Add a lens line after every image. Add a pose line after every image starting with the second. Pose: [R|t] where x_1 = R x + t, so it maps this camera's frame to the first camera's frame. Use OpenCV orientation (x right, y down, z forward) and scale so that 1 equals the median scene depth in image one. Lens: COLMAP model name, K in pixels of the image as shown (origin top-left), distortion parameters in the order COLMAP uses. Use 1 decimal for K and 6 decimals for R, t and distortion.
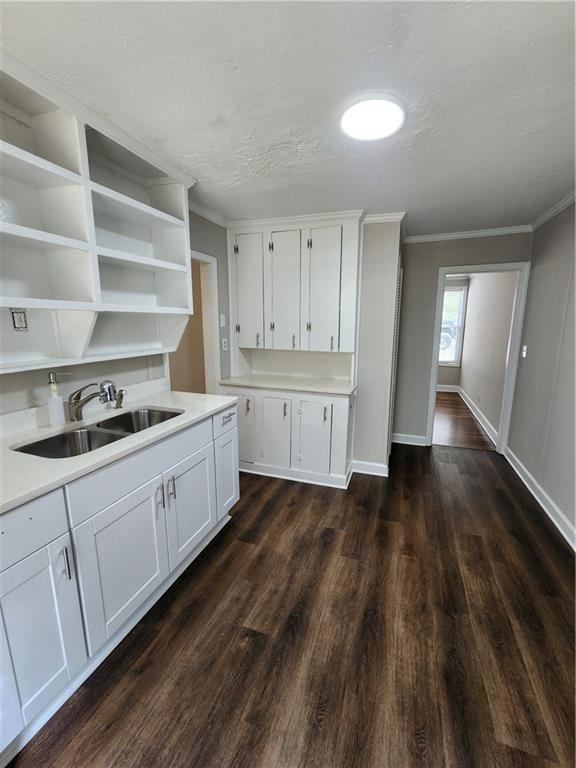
lens RADIAL K [[317.6, 0, 294.7], [0, 317.6, 382.6], [0, 0, 1]] dist [0.002751, 0.000263]
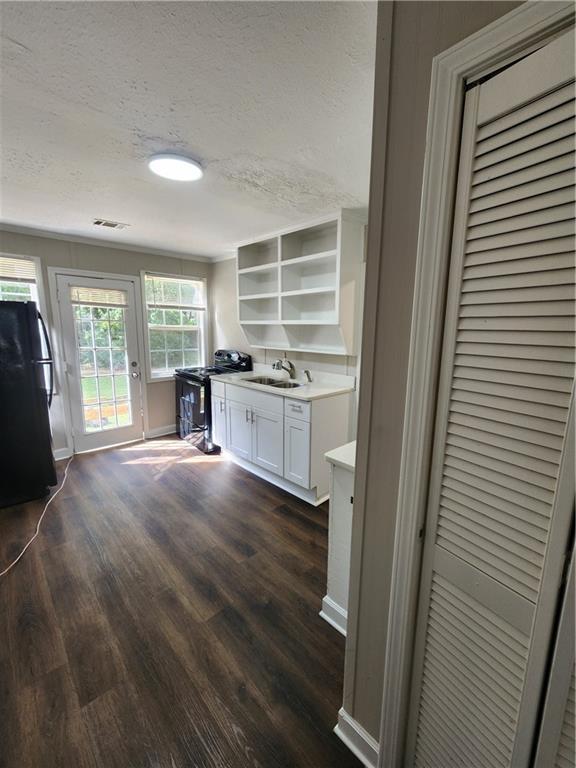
lens RADIAL K [[317.6, 0, 294.7], [0, 317.6, 382.6], [0, 0, 1]] dist [0.002751, 0.000263]
pose [[-0.444986, 0.138124, -0.884822, 0.846149], [-0.183599, 0.952976, 0.241097, -0.270320], [0.876515, 0.269737, -0.398701, 1.415267]]
